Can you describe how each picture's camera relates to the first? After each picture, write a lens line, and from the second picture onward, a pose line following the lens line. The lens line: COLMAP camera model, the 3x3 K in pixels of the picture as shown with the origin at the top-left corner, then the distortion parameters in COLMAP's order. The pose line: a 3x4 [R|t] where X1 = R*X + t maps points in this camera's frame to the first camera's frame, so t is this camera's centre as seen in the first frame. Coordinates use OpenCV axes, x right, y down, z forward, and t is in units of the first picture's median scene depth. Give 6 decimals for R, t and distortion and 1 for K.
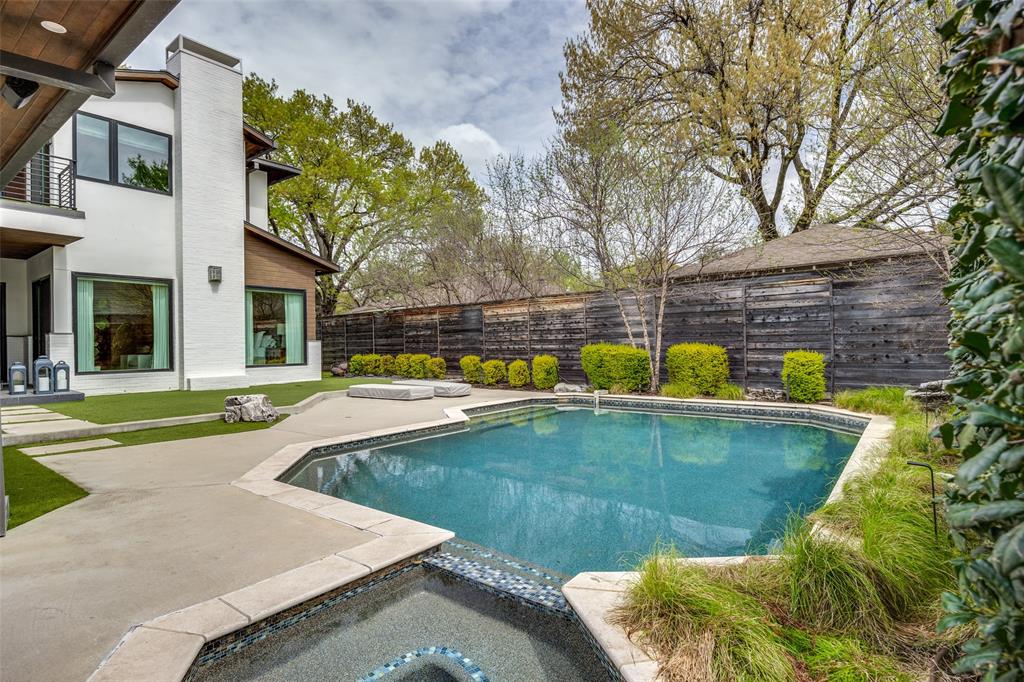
lens RADIAL K [[527.6, 0, 512.0], [0, 527.6, 341.0], [0, 0, 1]] dist [-0.001474, -0.000336]
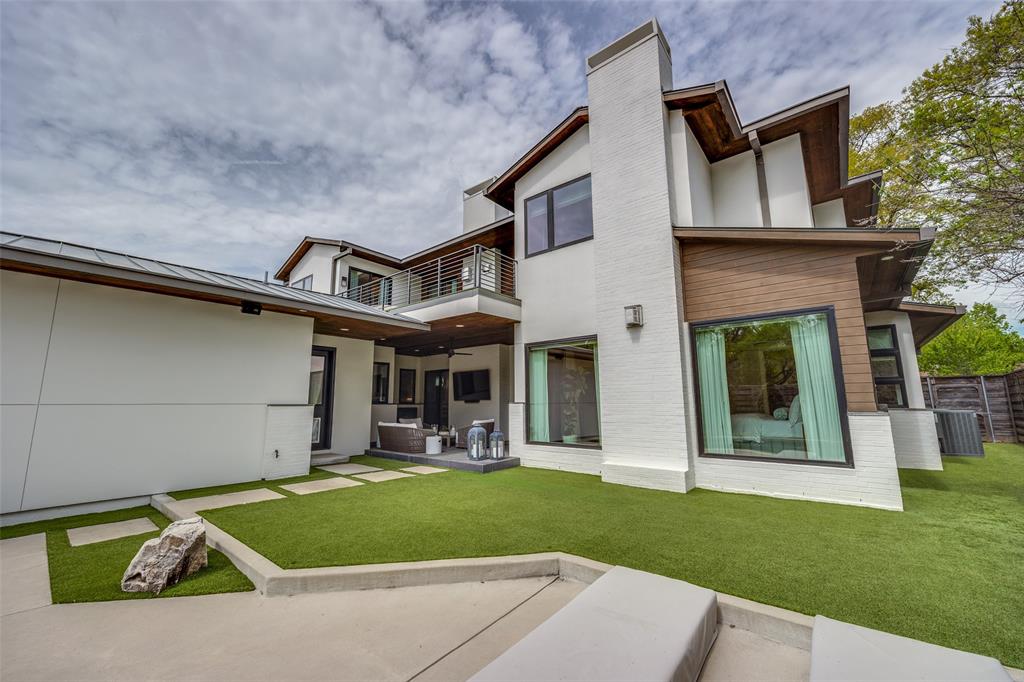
lens RADIAL K [[399.8, 0, 512.0], [0, 399.8, 341.0], [0, 0, 1]] dist [0.000155, 0.000007]
pose [[-0.033221, -0.145678, -0.988774, -0.030238], [0.006506, 0.989268, -0.145969, -0.016406], [0.999427, -0.011282, -0.031917, 0.847441]]
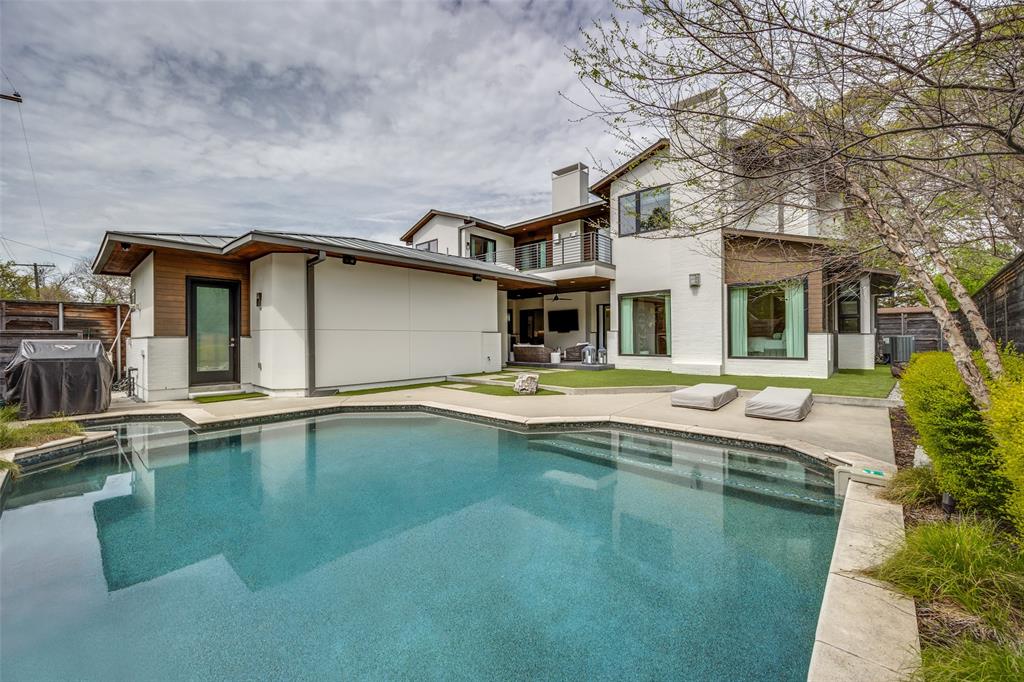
lens RADIAL K [[394.5, 0, 512.0], [0, 394.5, 341.0], [0, 0, 1]] dist [-0.000915, -0.000150]
pose [[-0.080756, 0.016781, -0.996593, 0.381982], [0.009858, 0.999823, 0.016037, -0.004426], [0.996685, -0.008530, -0.080907, 0.646557]]
